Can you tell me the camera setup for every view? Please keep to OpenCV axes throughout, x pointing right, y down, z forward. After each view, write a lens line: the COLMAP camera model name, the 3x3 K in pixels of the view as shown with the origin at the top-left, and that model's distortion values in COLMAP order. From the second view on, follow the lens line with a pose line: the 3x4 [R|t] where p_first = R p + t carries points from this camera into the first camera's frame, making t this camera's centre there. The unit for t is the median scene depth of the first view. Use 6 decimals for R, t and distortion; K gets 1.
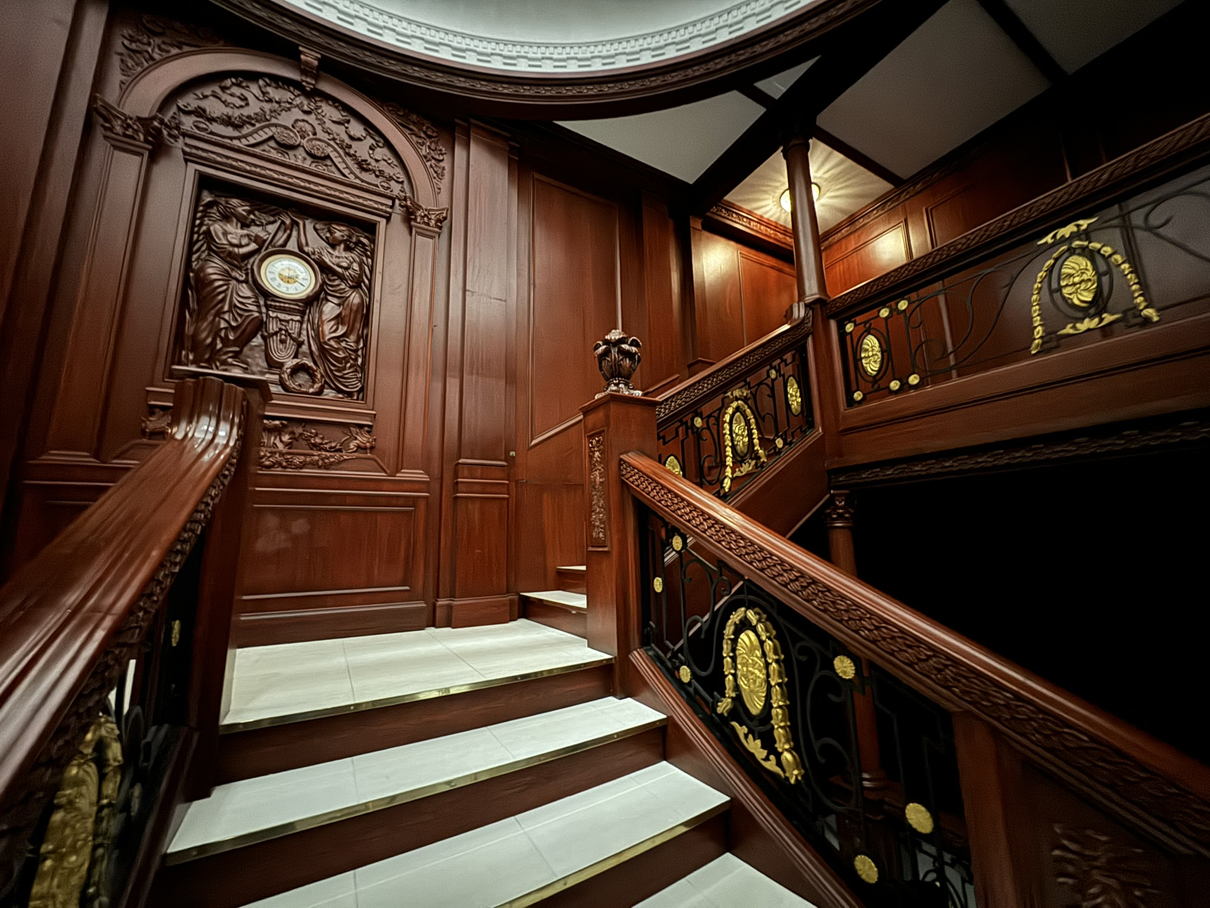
lens RADIAL K [[478.1, 0, 601.6], [0, 478.1, 455.7], [0, 0, 1]] dist [-0.001261, -0.000477]
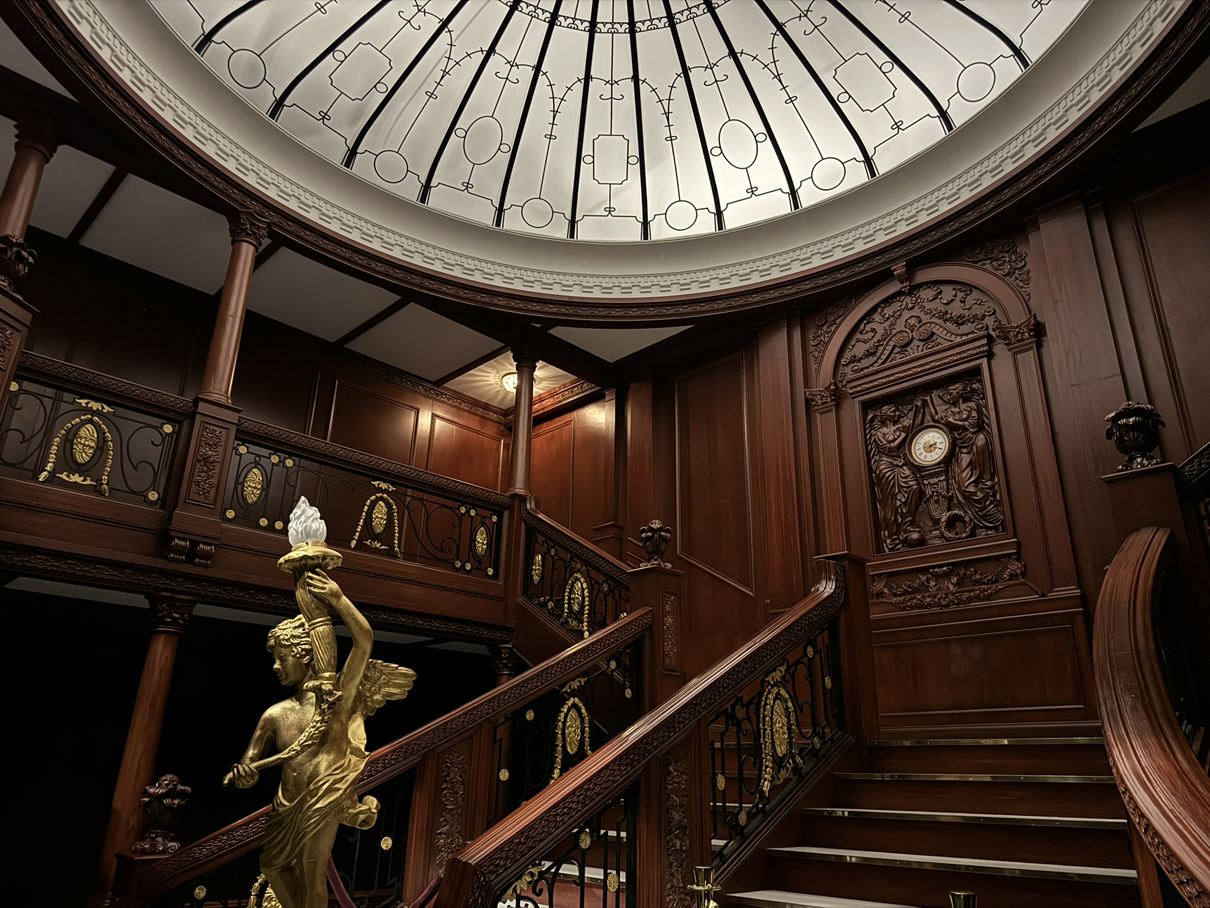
lens RADIAL K [[848.2, 0, 600.8], [0, 848.2, 458.8], [0, 0, 1]] dist [0.055389, -0.002775]
pose [[0.264767, -0.323555, -0.908411, 1.077743], [0.149131, 0.944435, -0.292920, 0.161874], [0.952711, -0.057916, 0.298307, -0.435863]]
